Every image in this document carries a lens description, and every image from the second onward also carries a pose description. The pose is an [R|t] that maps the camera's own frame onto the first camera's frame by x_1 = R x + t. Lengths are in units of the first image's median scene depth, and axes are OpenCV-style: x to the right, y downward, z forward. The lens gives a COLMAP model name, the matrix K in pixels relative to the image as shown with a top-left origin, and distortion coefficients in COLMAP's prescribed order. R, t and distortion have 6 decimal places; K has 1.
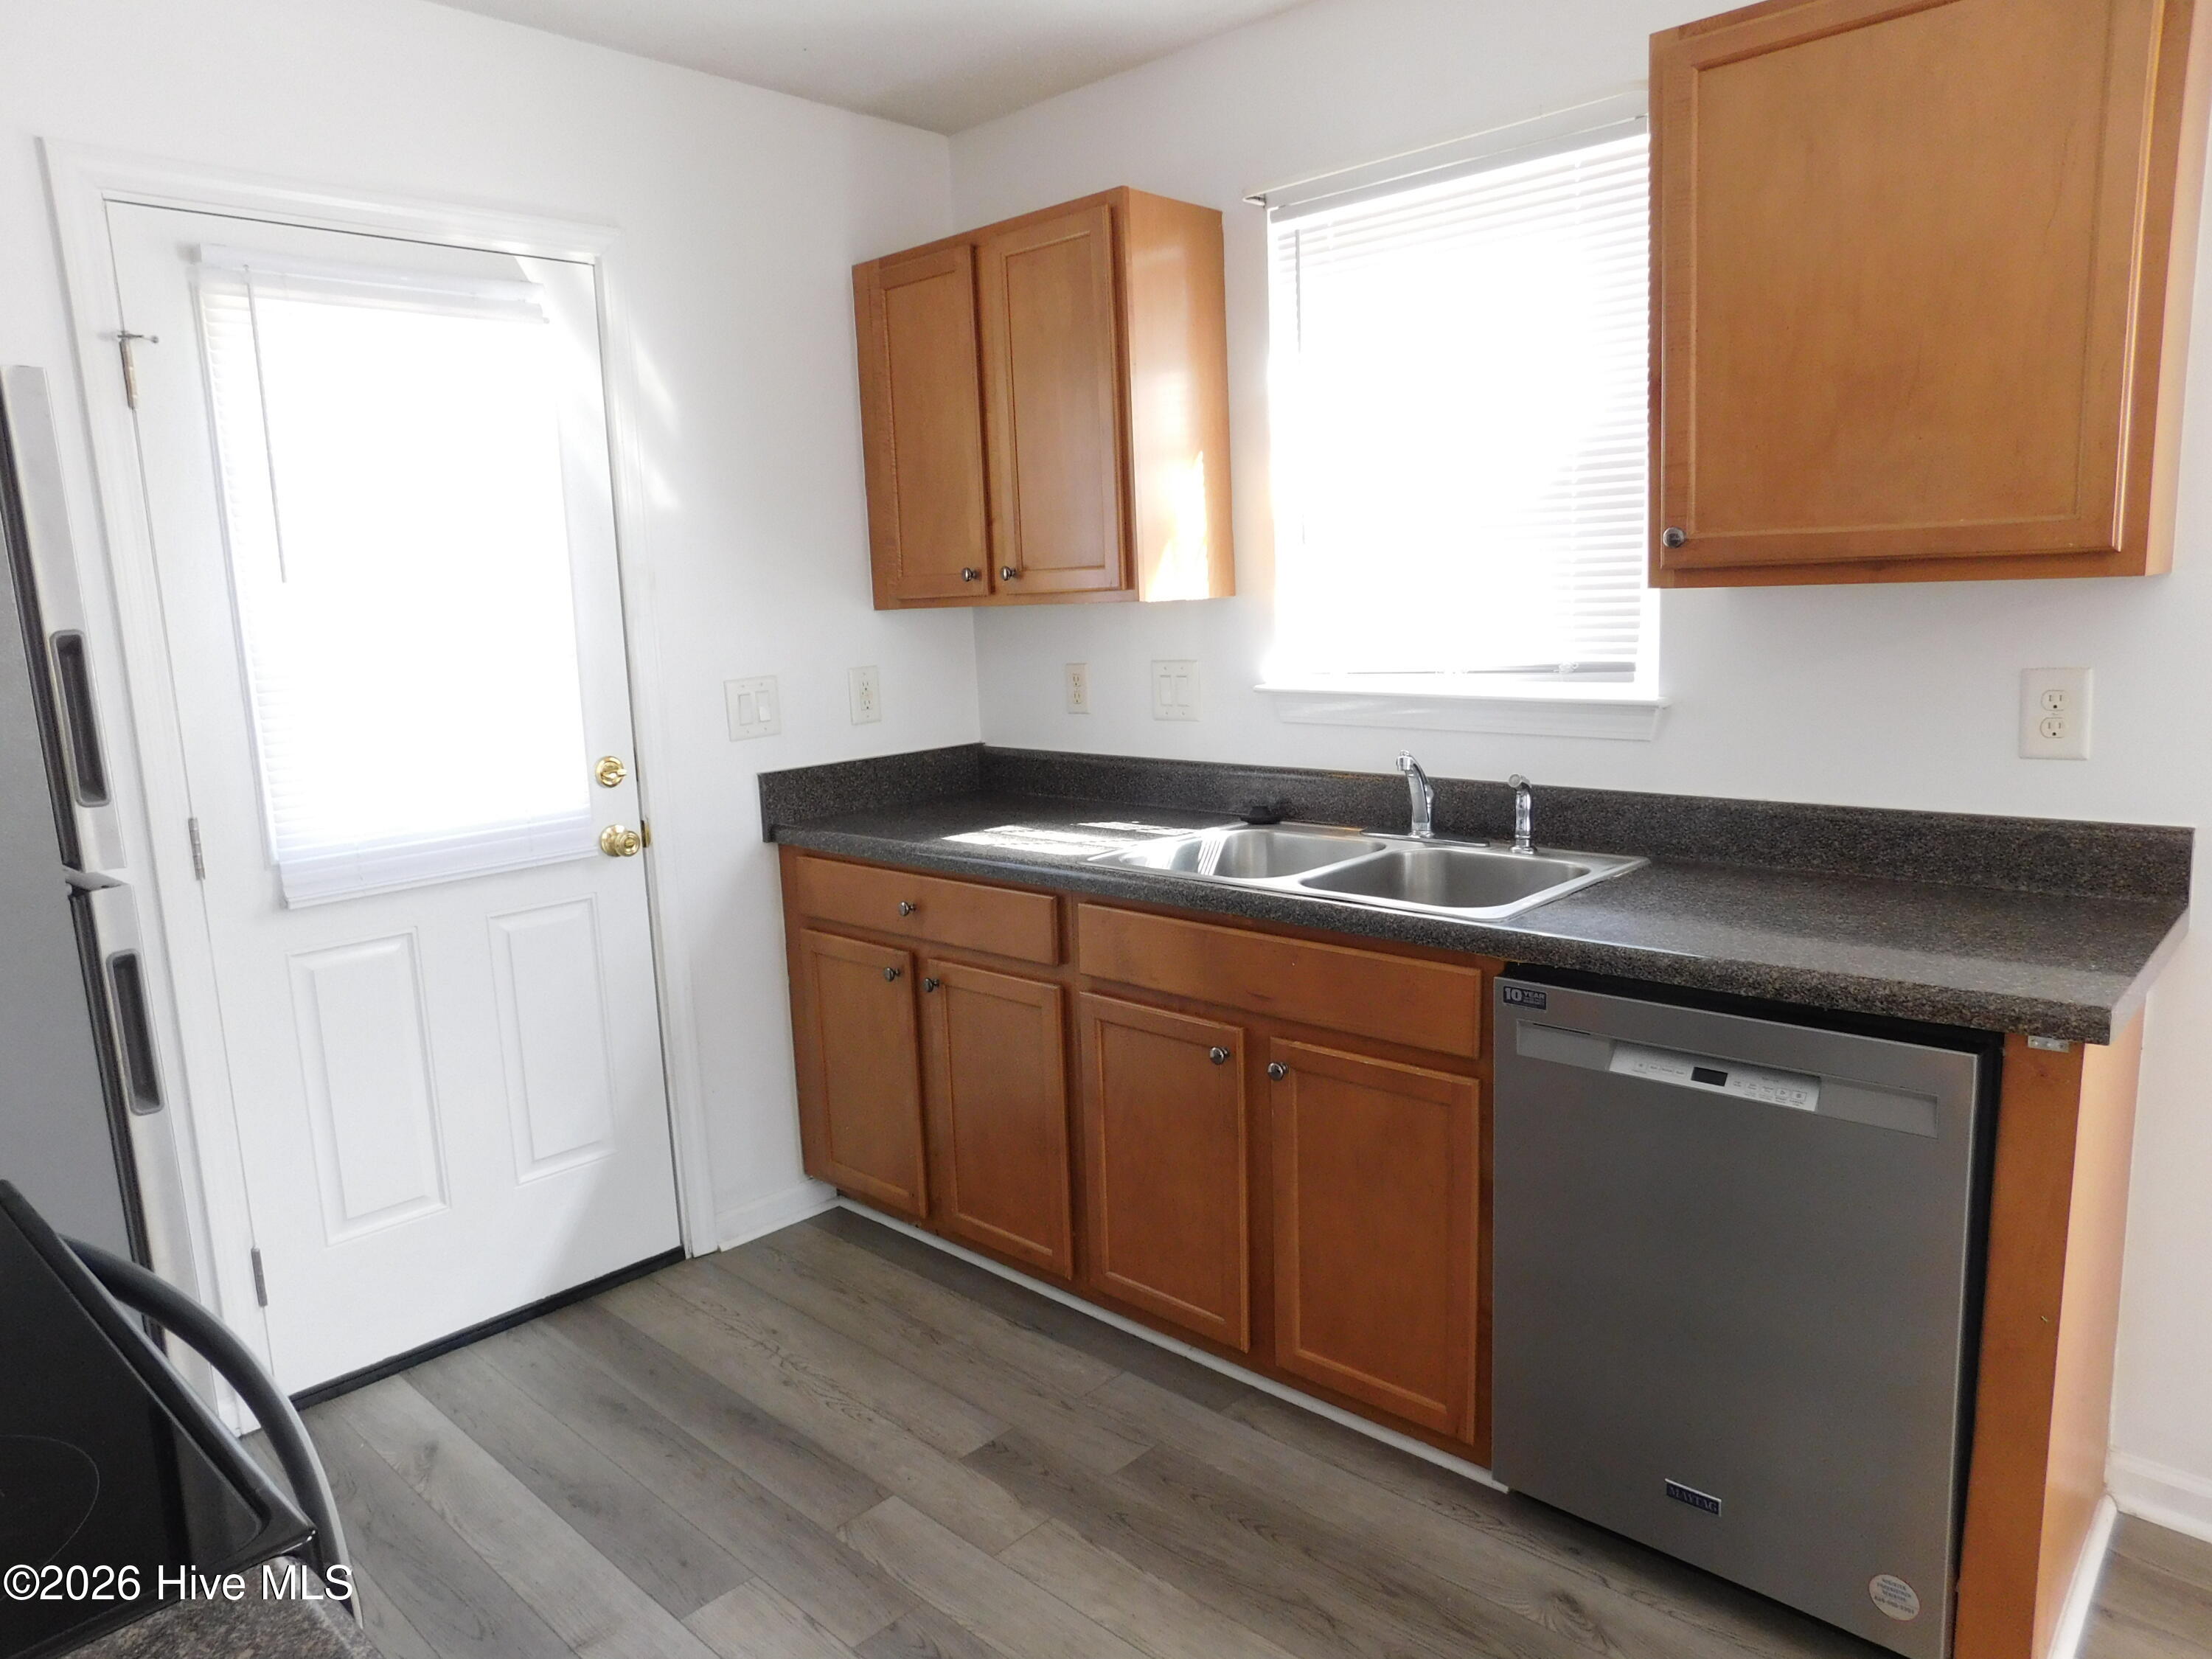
lens RADIAL K [[1445.2, 0, 1103.8], [0, 1445.2, 827.6], [0, 0, 1]] dist [-0.070657, 0.049035]
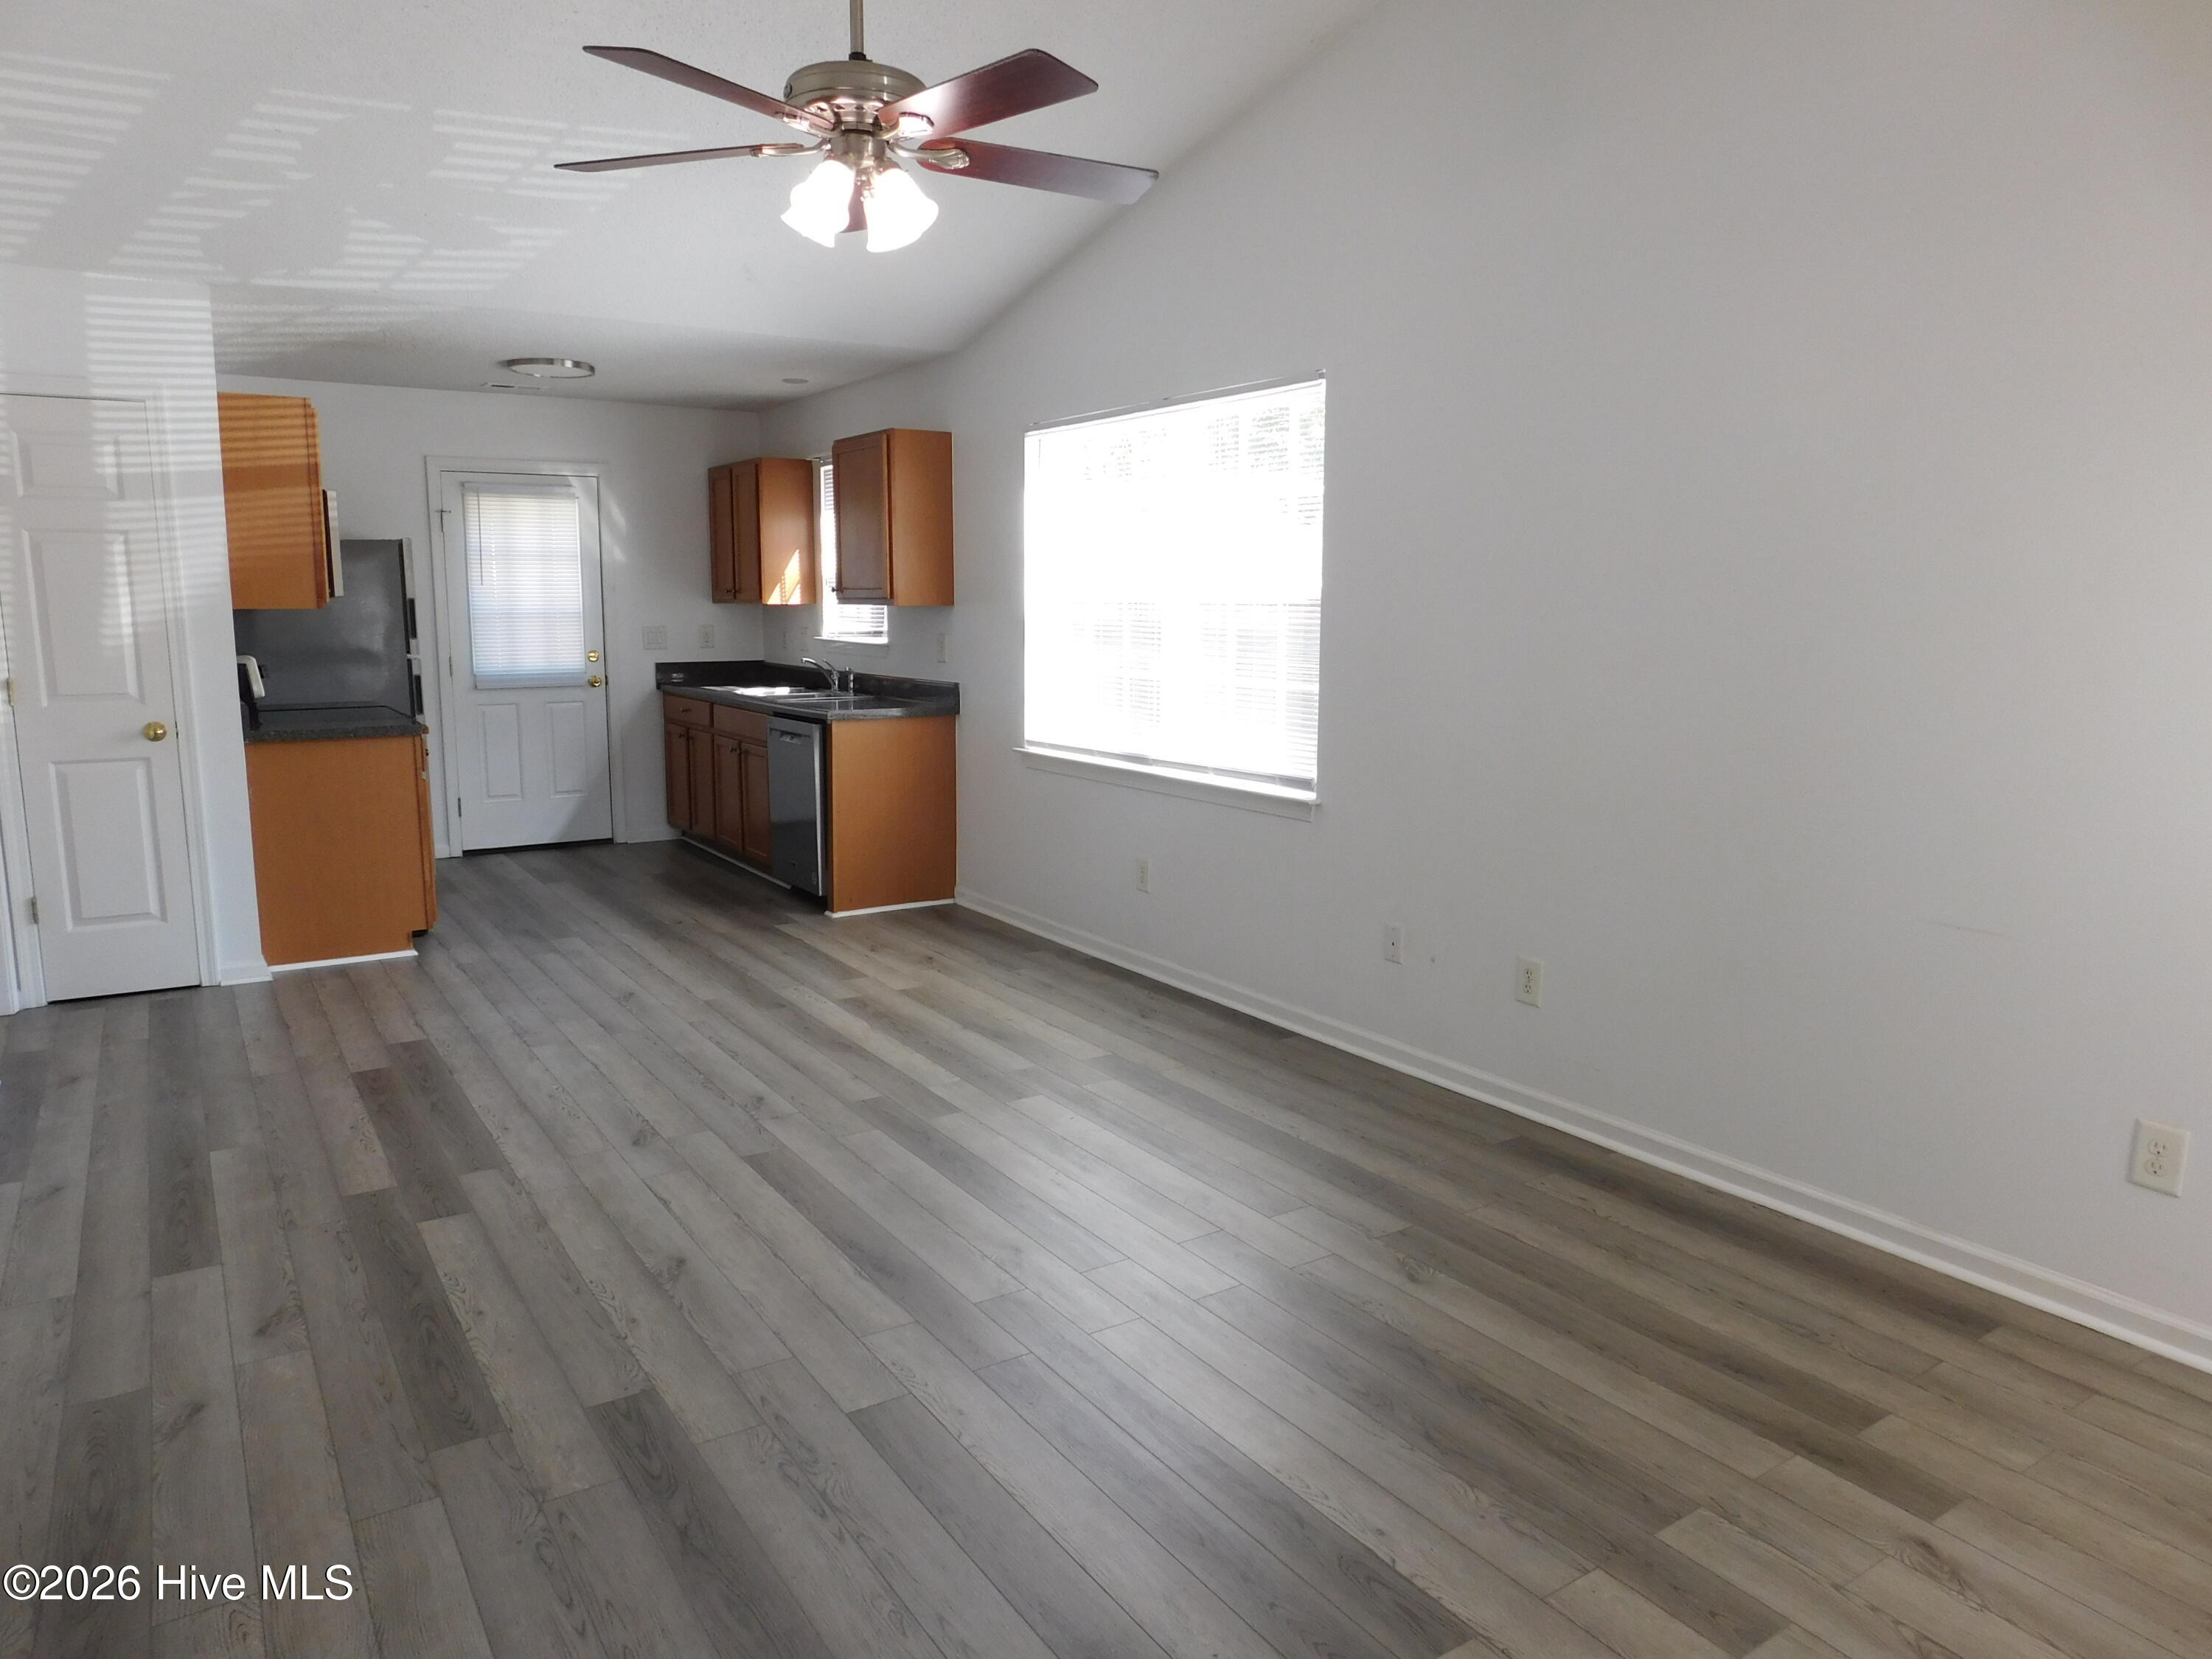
lens RADIAL K [[1445.2, 0, 1101.5], [0, 1445.2, 817.9], [0, 0, 1]] dist [-0.070657, 0.049035]
pose [[0.972878, 0.078275, -0.217671, 1.355602], [-0.080188, 0.996780, 0.000047, 0.211836], [0.216974, 0.017408, 0.976022, -1.628164]]
